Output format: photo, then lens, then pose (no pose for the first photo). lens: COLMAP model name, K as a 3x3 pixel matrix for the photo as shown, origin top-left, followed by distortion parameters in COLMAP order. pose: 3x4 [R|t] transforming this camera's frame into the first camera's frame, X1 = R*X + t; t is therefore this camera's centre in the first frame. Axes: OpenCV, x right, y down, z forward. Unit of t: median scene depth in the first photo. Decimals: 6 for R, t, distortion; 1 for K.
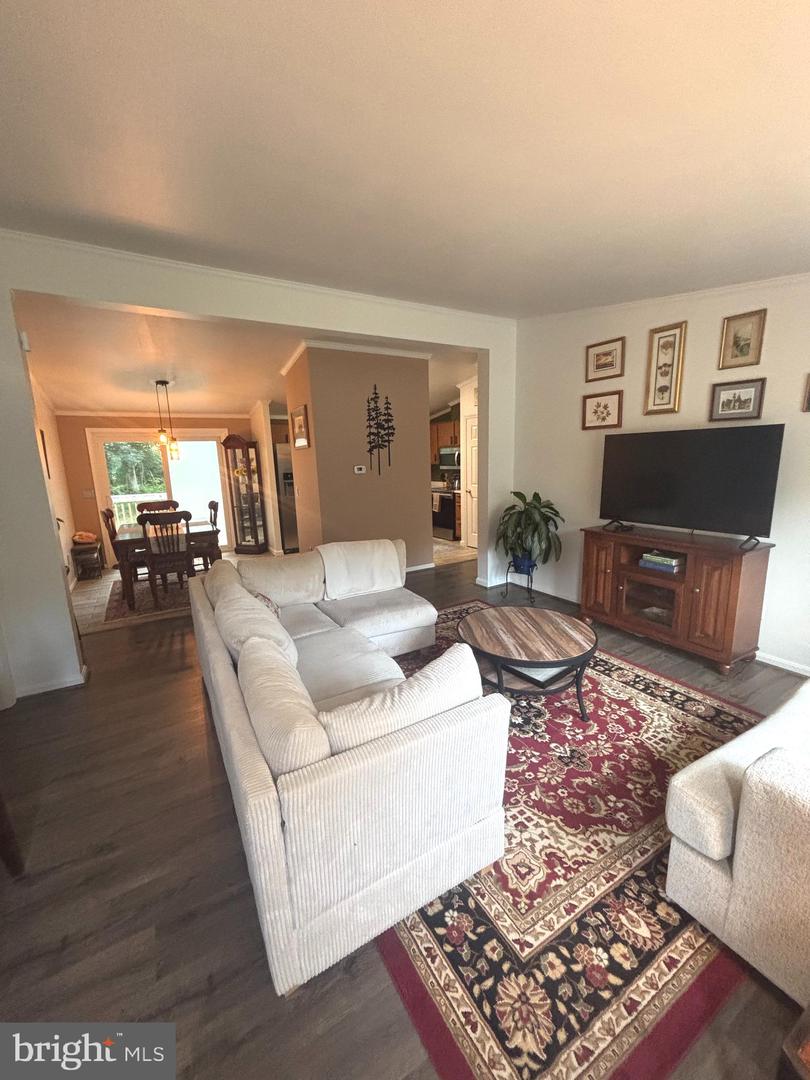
lens RADIAL K [[436.2, 0, 405.0], [0, 436.2, 540.0], [0, 0, 1]] dist [-0.000542, -0.000145]
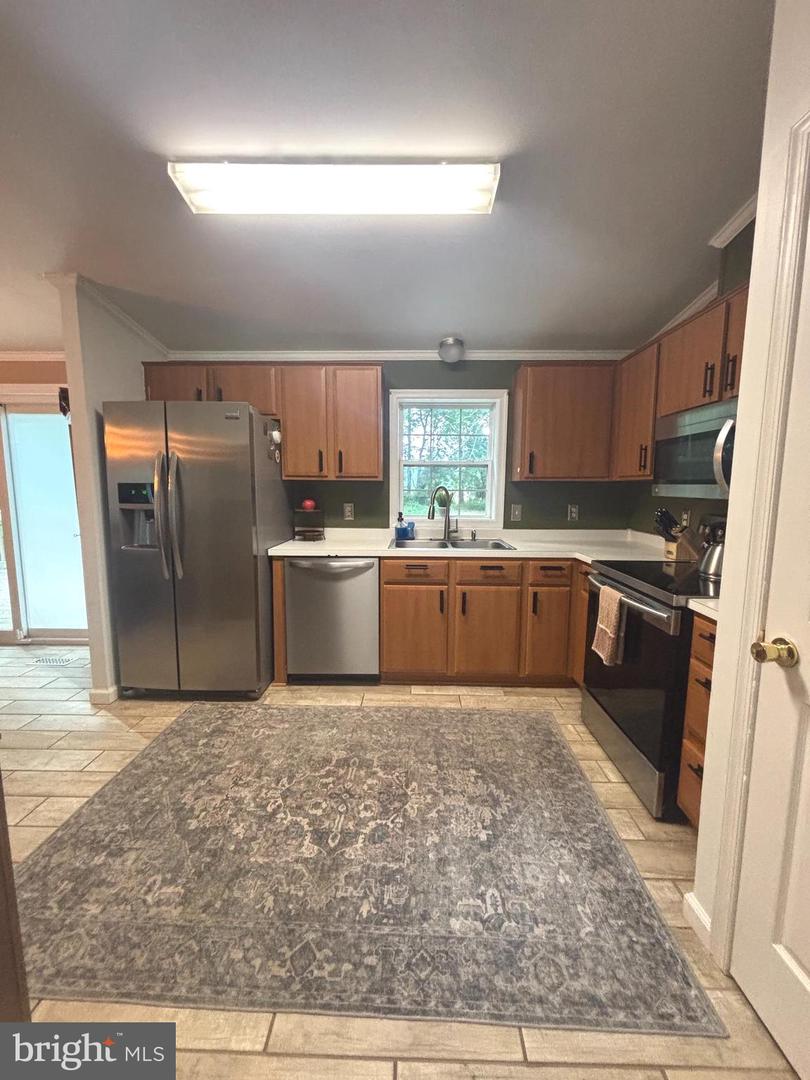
lens RADIAL K [[434.4, 0, 405.0], [0, 434.4, 540.0], [0, 0, 1]] dist [-0.027594, 0.015762]
pose [[0.843464, 0.111014, -0.525589, 0.103430], [-0.130596, 0.991436, -0.000170, -0.125428], [0.521069, 0.068783, 0.850738, 0.751134]]
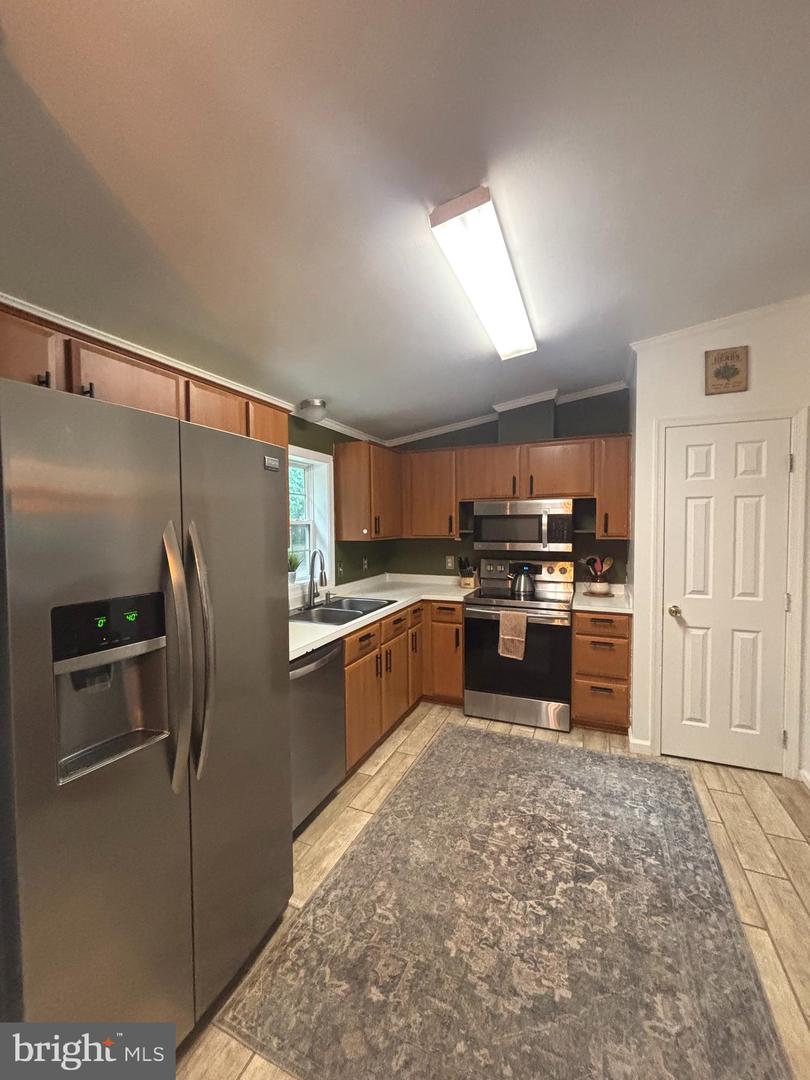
lens RADIAL K [[436.2, 0, 405.0], [0, 436.2, 540.0], [0, 0, 1]] dist [-0.000542, -0.000145]
pose [[0.816240, 0.004758, 0.577694, -0.248174], [0.082740, 0.988694, -0.125049, -0.135381], [-0.571757, 0.149869, 0.806618, 0.755294]]
